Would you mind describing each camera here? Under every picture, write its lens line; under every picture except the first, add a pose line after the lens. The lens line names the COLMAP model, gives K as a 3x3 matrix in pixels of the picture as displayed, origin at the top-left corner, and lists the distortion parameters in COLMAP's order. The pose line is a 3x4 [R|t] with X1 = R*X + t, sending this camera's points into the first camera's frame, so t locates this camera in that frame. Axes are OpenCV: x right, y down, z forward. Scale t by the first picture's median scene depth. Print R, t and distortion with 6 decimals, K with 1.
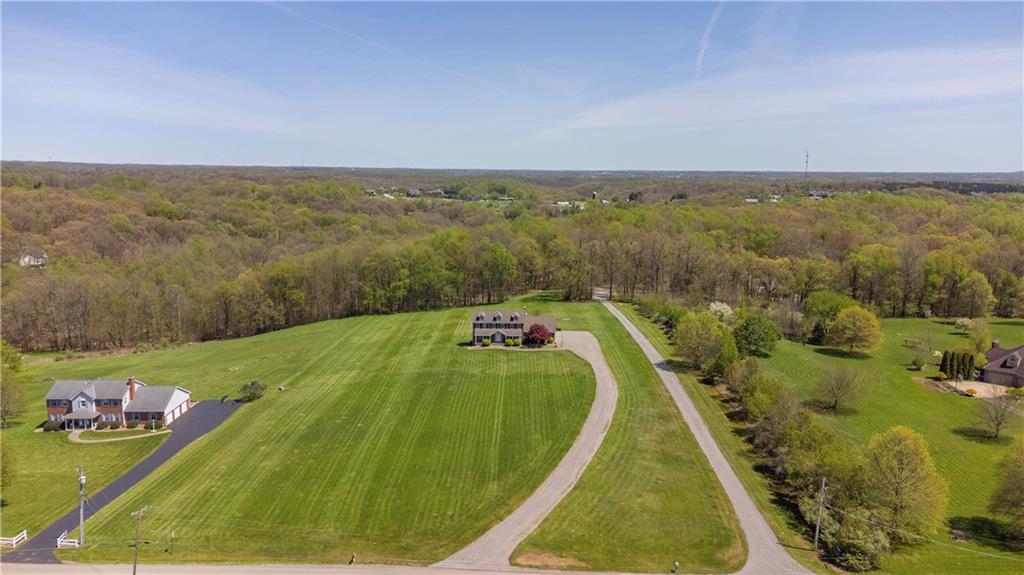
lens RADIAL K [[755.4, 0, 514.8], [0, 755.4, 289.3], [0, 0, 1]] dist [0.018630, 0.045504]
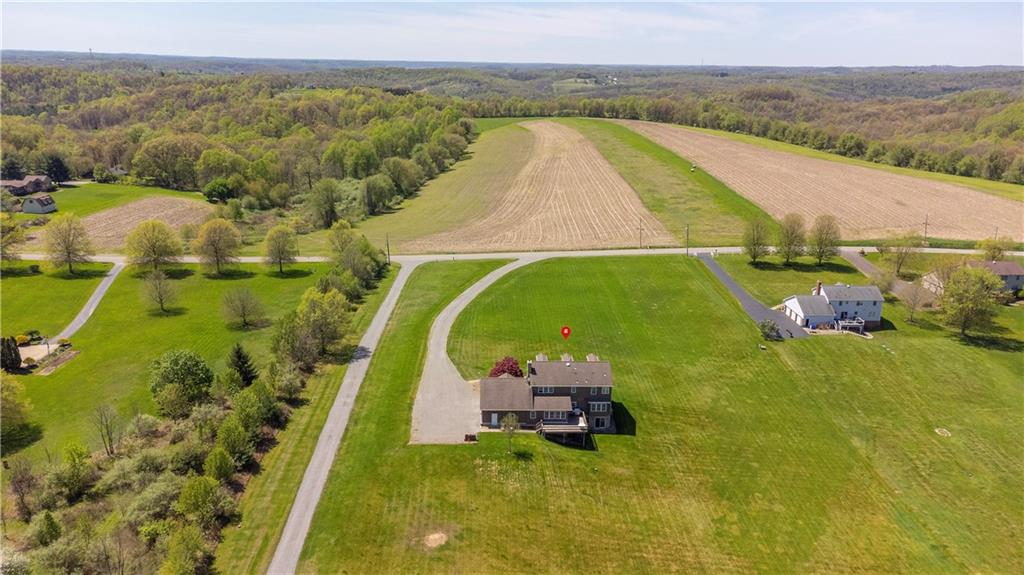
lens RADIAL K [[755.4, 0, 509.5], [0, 755.4, 295.5], [0, 0, 1]] dist [0.018630, 0.045504]
pose [[-0.999558, -0.004932, -0.029310, 0.056319], [-0.017318, 0.898091, 0.439469, -0.350750], [0.024155, 0.439782, -0.897780, 1.804226]]
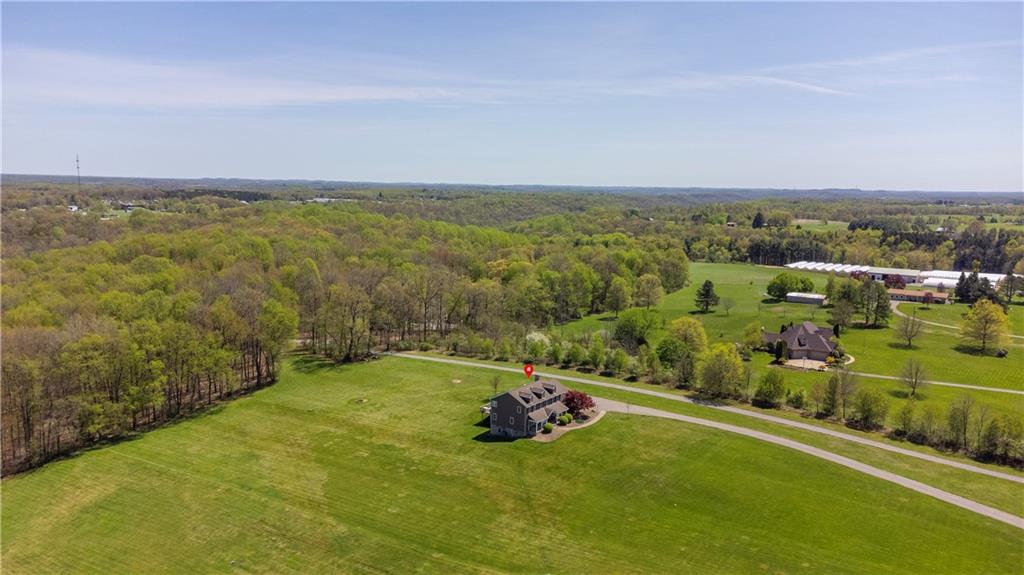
lens RADIAL K [[755.4, 0, 511.7], [0, 755.4, 287.4], [0, 0, 1]] dist [0.018630, 0.045504]
pose [[0.571801, -0.108756, 0.813151, -0.773542], [0.118145, 0.991759, 0.049566, -0.133898], [-0.811840, 0.067728, 0.579938, 0.641843]]
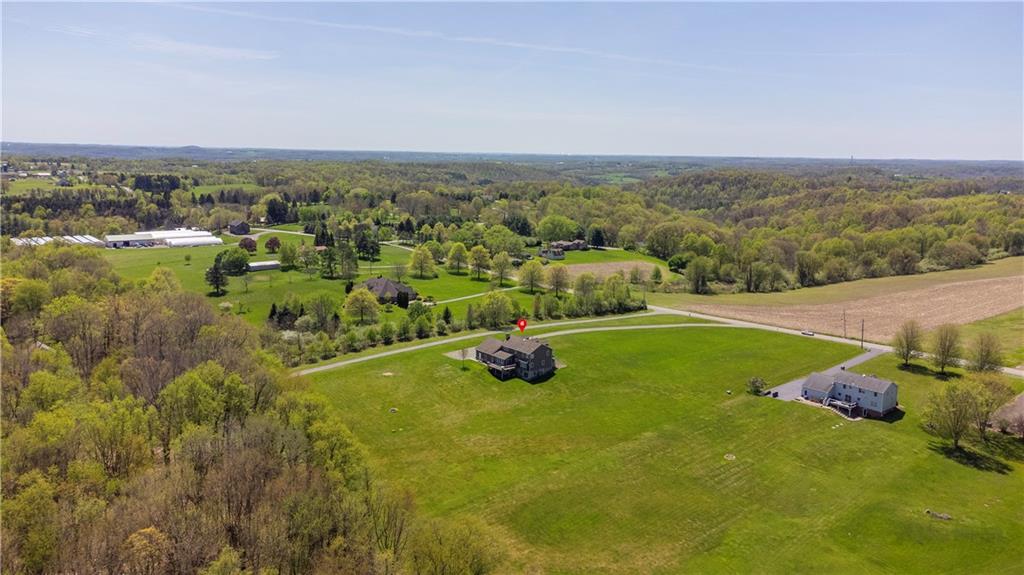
lens RADIAL K [[755.4, 0, 512.9], [0, 755.4, 286.5], [0, 0, 1]] dist [0.018630, 0.045504]
pose [[-0.636621, -0.144968, 0.757429, -0.997822], [0.101808, 0.957777, 0.268884, -0.415008], [-0.764428, 0.248289, -0.594982, 1.951985]]
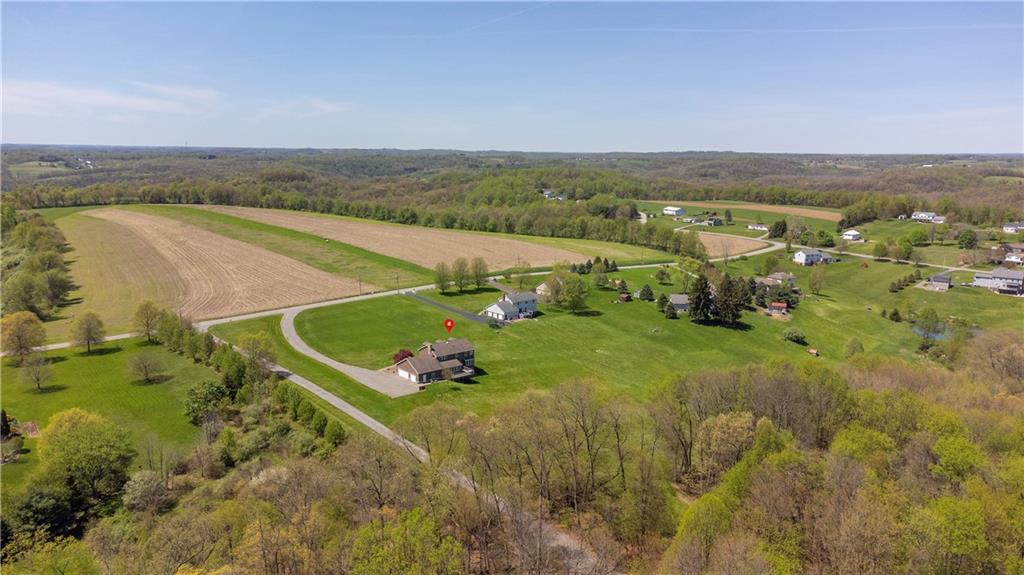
lens RADIAL K [[755.4, 0, 508.7], [0, 755.4, 284.2], [0, 0, 1]] dist [0.018630, 0.045504]
pose [[-0.777940, 0.104486, -0.619590, 0.677714], [-0.105699, 0.950264, 0.292962, -0.446843], [0.619385, 0.293397, -0.728204, 2.139091]]
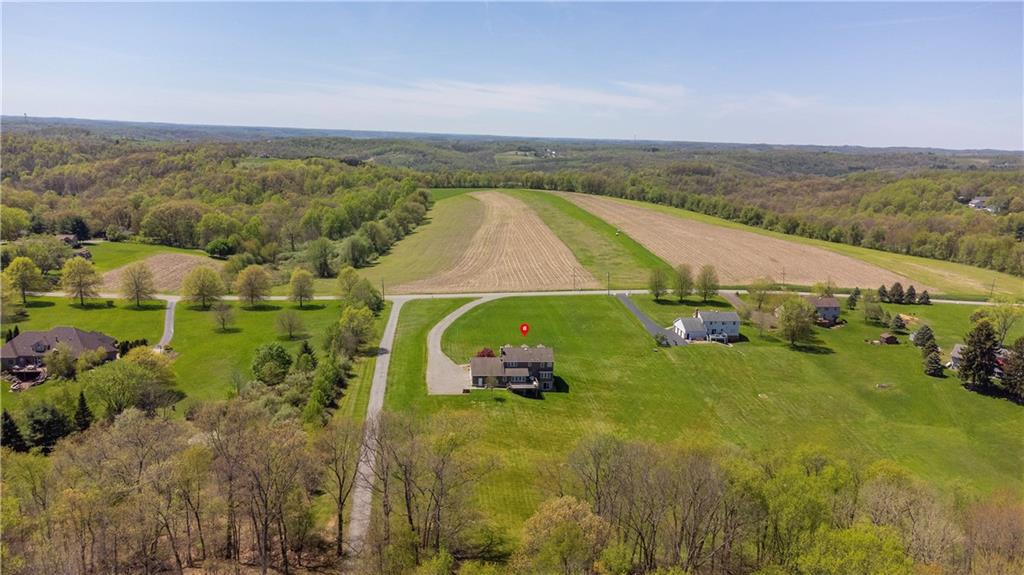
lens RADIAL K [[755.4, 0, 506.0], [0, 755.4, 290.3], [0, 0, 1]] dist [0.018630, 0.045504]
pose [[-0.994774, -0.010327, -0.101575, 0.126496], [-0.045477, 0.935545, 0.350268, -0.457339], [0.091411, 0.353057, -0.931126, 2.219543]]
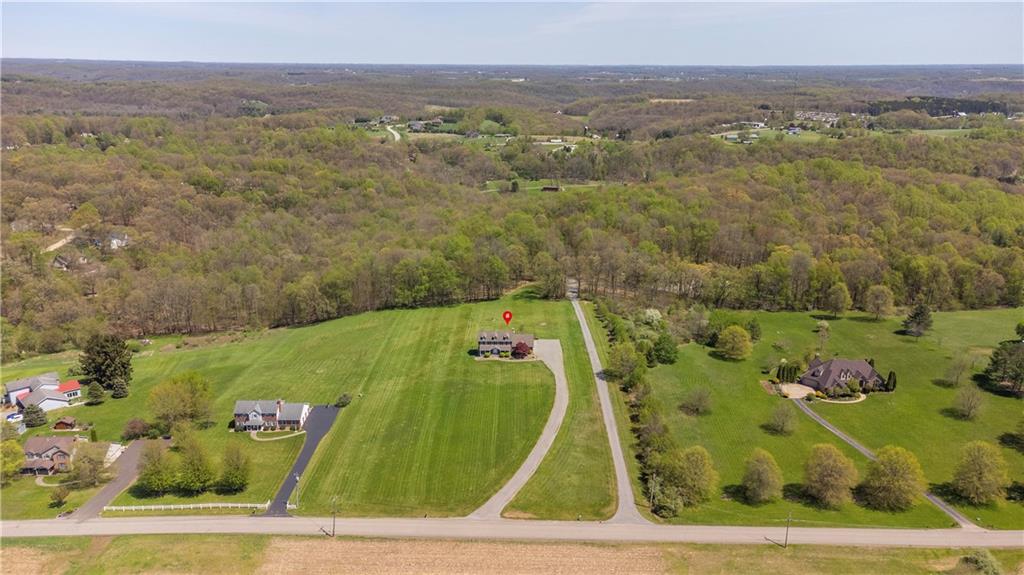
lens RADIAL K [[755.4, 0, 513.1], [0, 755.4, 283.6], [0, 0, 1]] dist [0.018630, 0.045504]
pose [[0.999980, -0.006313, -0.000916, 0.018367], [0.006378, 0.992075, 0.125483, -0.295109], [0.000116, -0.125486, 0.992095, -0.545549]]
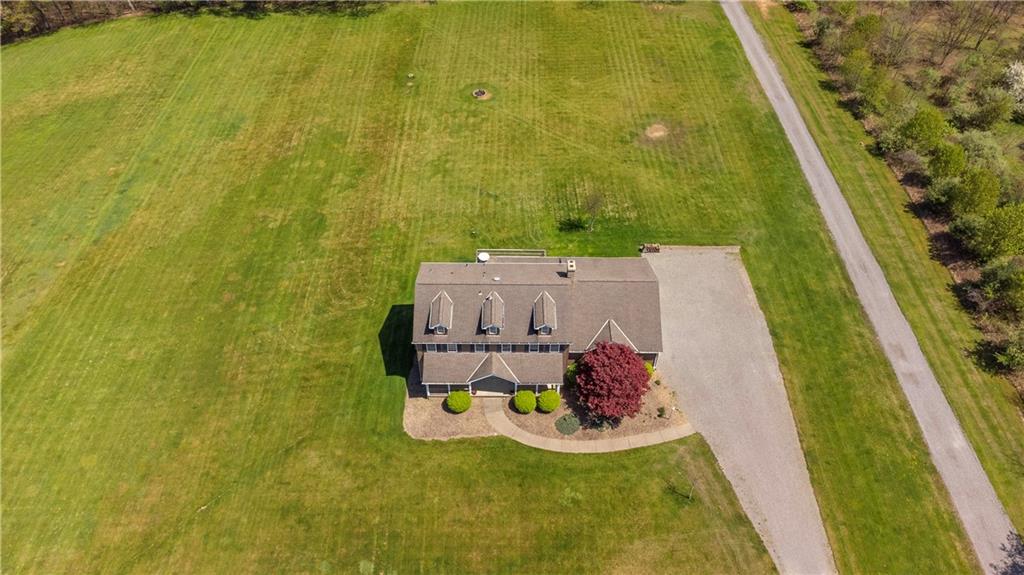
lens RADIAL K [[755.4, 0, 512.8], [0, 755.4, 285.6], [0, 0, 1]] dist [0.018630, 0.045504]
pose [[0.999991, -0.004108, -0.000785, -0.014207], [0.003702, 0.781975, 0.623299, -0.208230], [-0.001946, -0.623296, 0.781983, 0.867804]]
